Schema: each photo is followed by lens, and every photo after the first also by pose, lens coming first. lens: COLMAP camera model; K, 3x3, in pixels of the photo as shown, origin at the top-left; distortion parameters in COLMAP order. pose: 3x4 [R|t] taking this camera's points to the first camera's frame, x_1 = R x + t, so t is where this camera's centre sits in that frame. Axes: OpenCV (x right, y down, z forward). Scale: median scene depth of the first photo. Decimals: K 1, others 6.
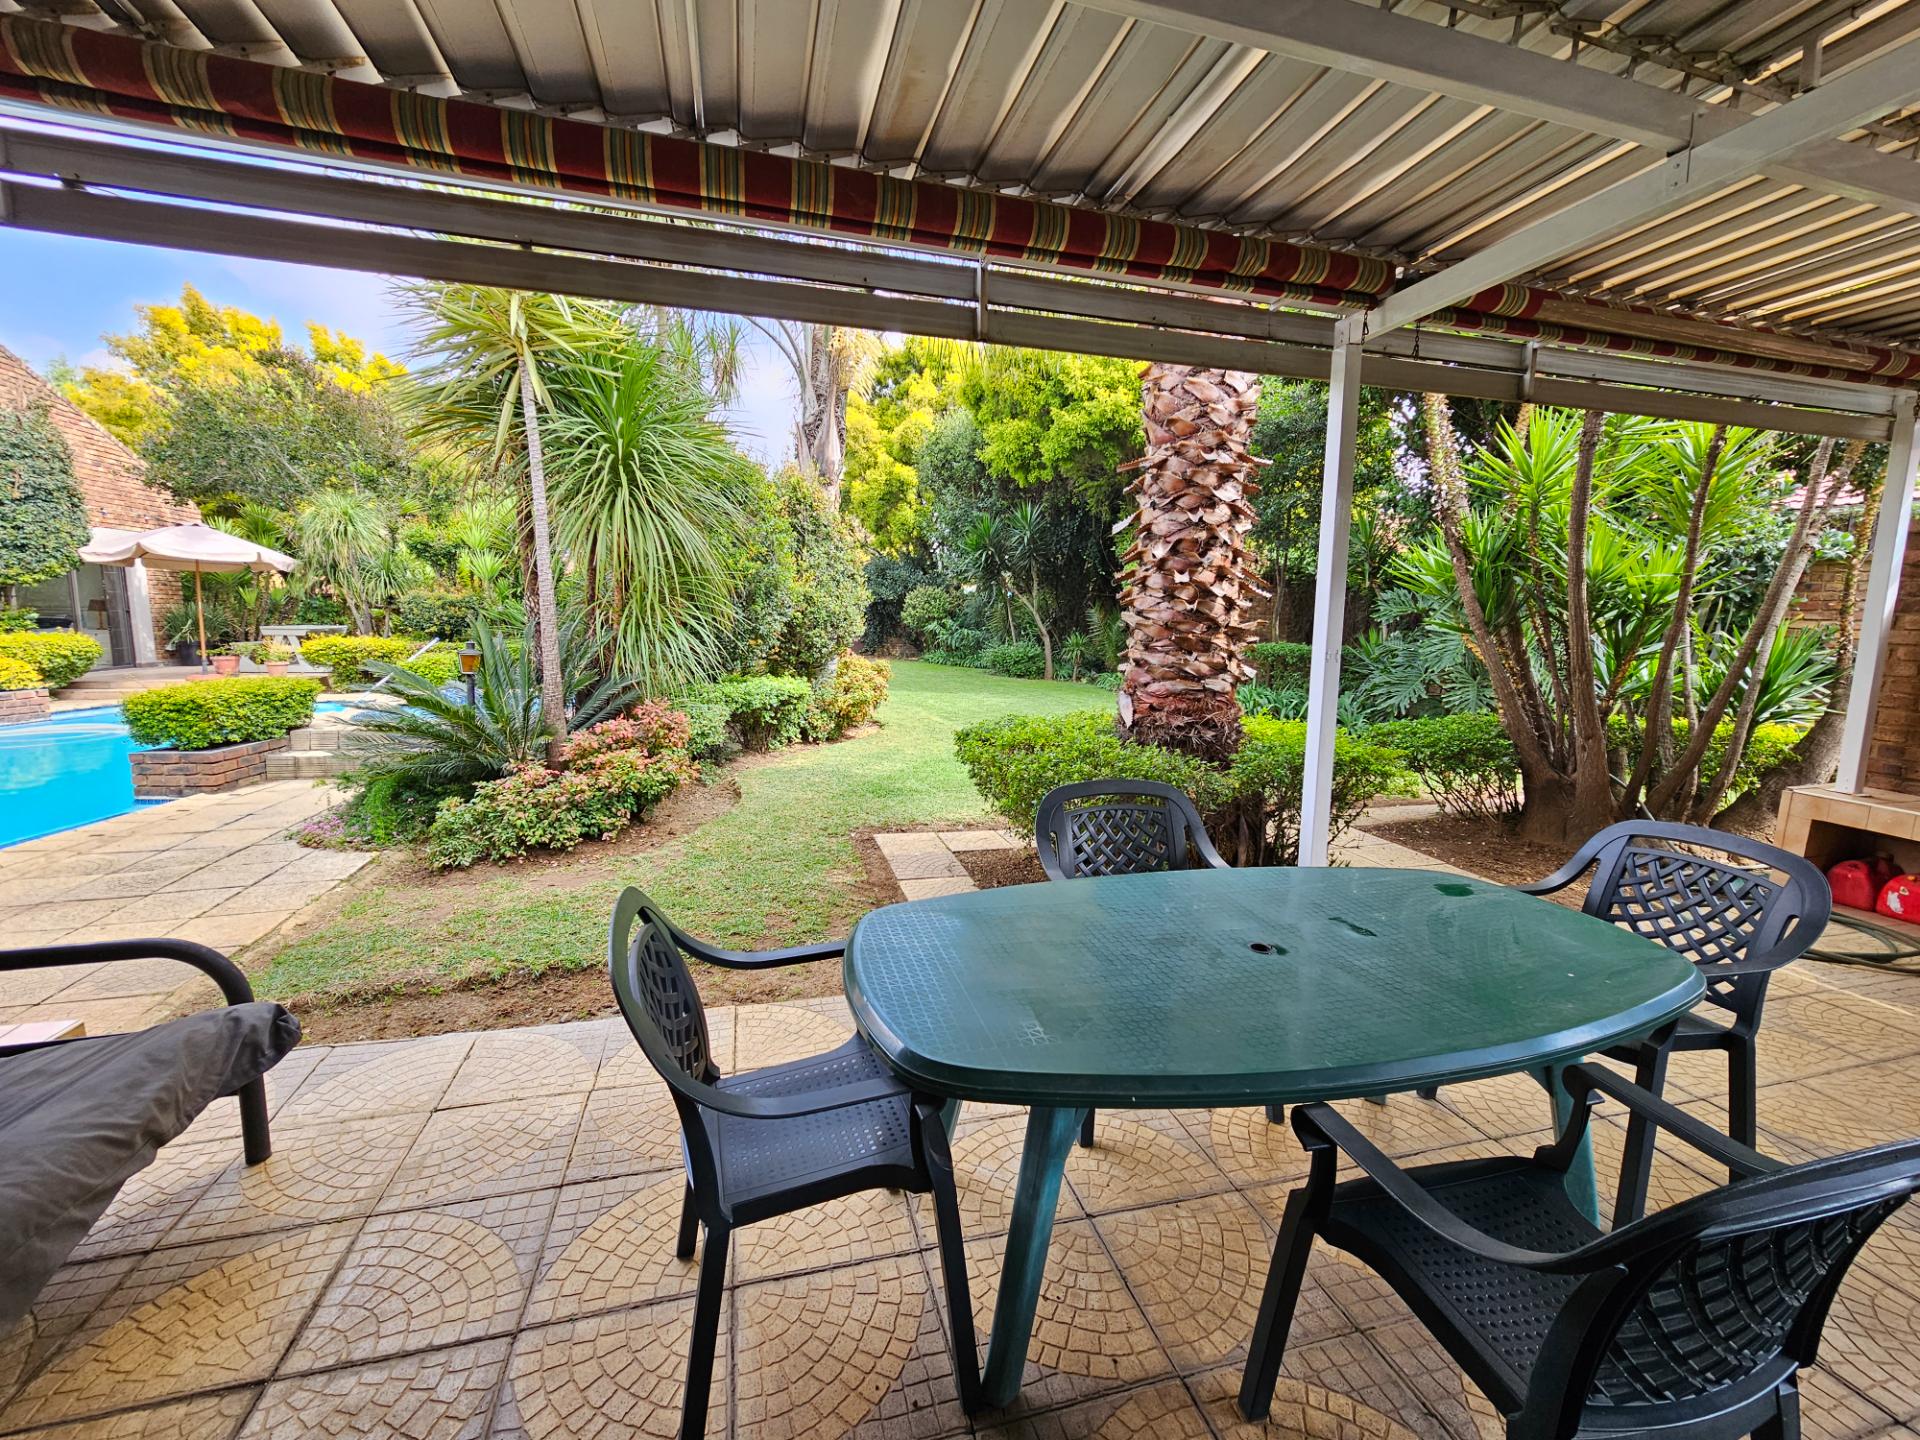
lens RADIAL K [[789.5, 0, 962.1], [0, 789.5, 714.6], [0, 0, 1]] dist [0.001277, 0.001228]
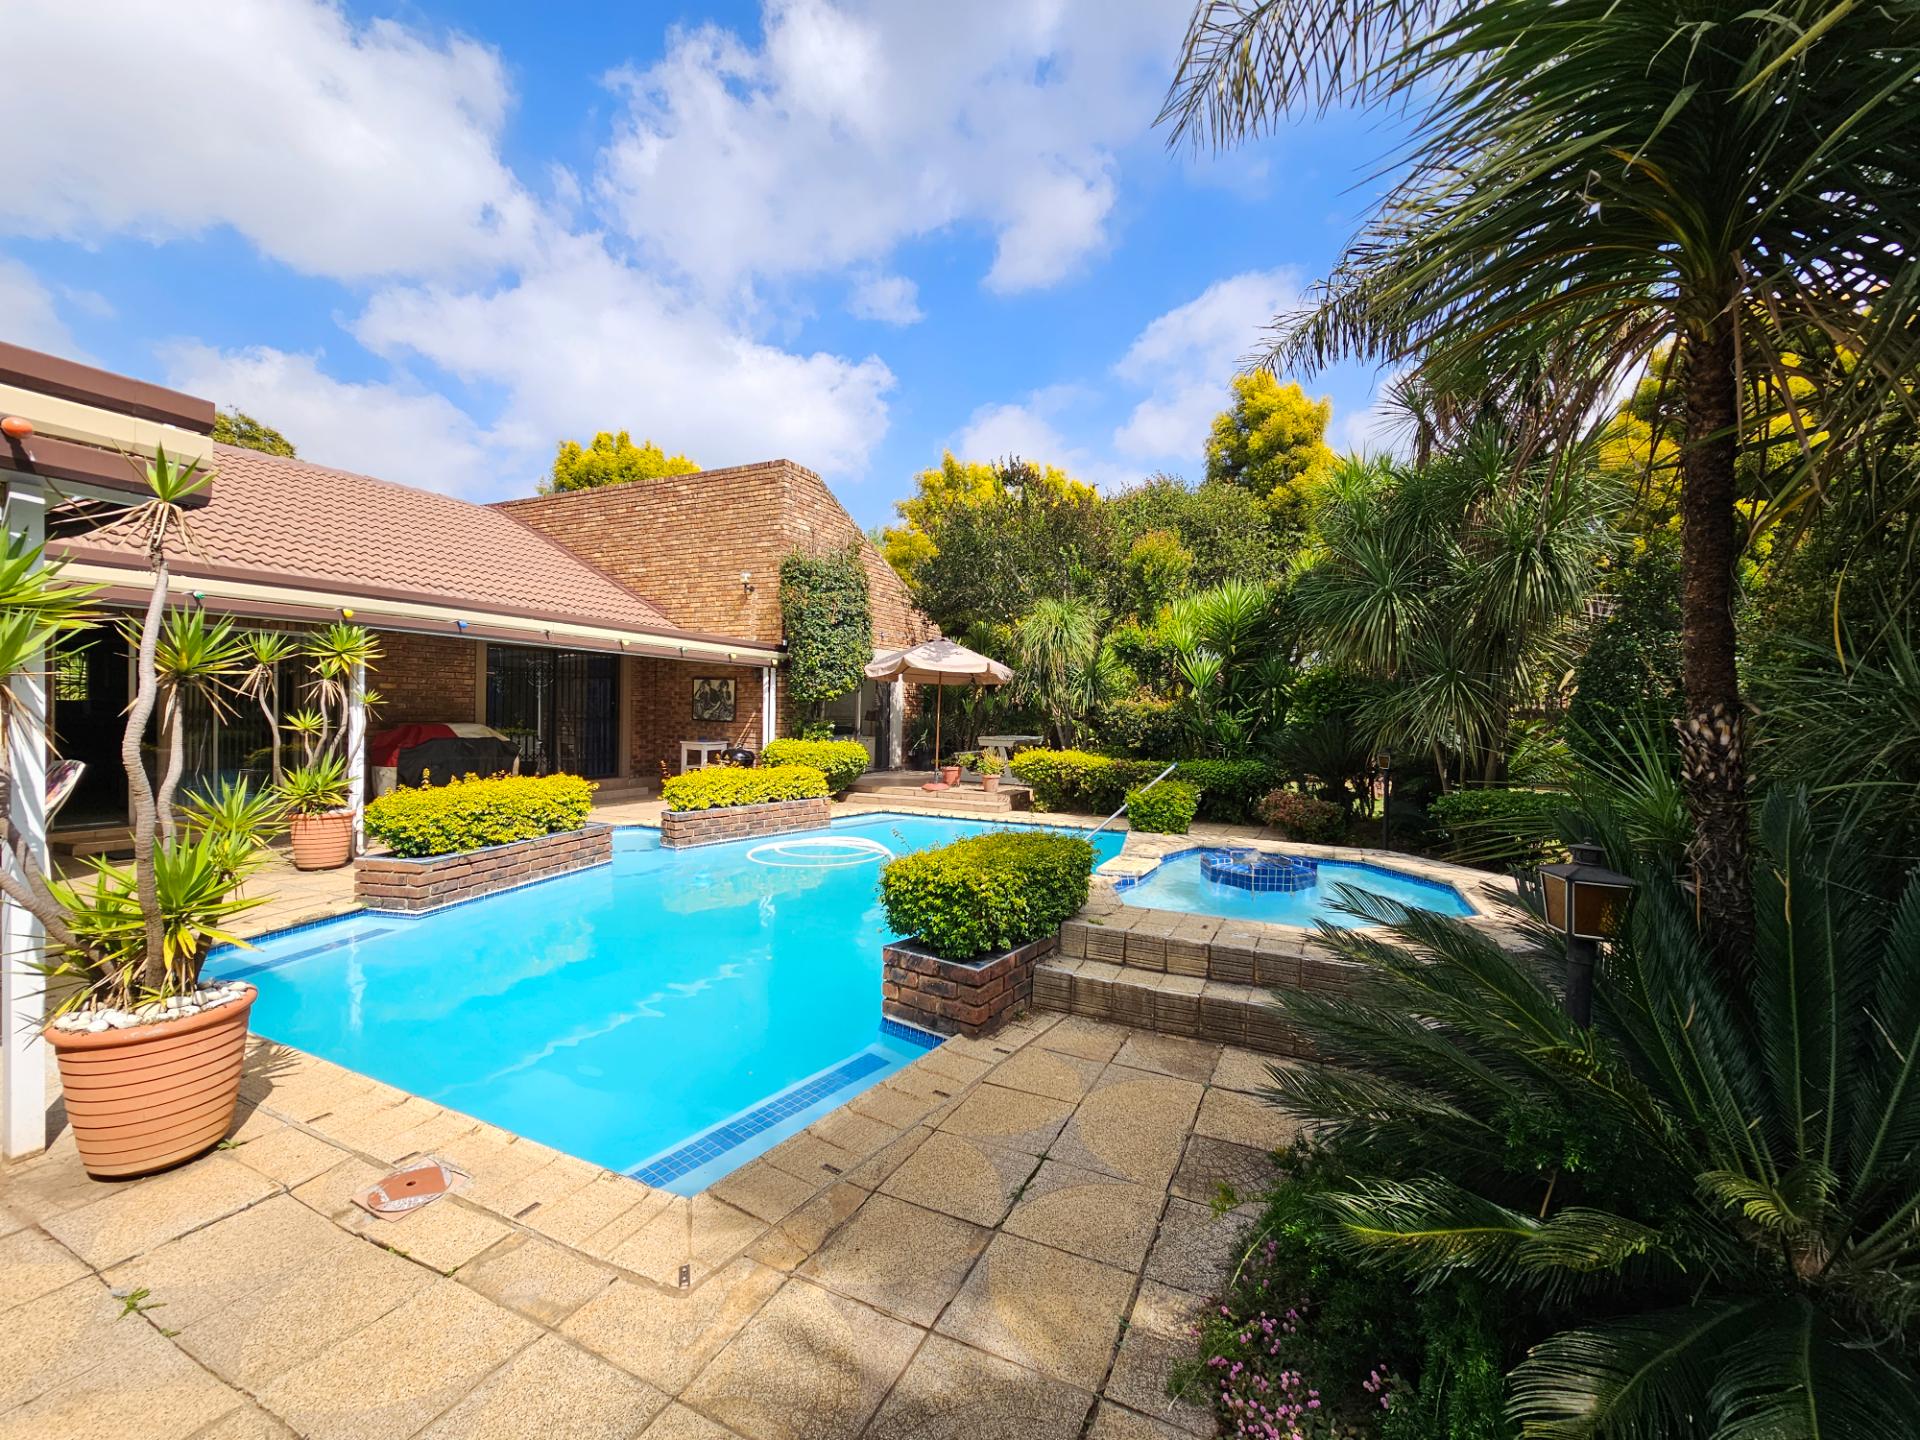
lens RADIAL K [[789.5, 0, 961.5], [0, 789.5, 721.7], [0, 0, 1]] dist [0.001277, 0.001228]
pose [[0.759626, 0.009264, -0.650294, -0.266336], [-0.089892, 0.991797, -0.090876, -0.040148], [0.644118, 0.127488, 0.754228, 0.239971]]
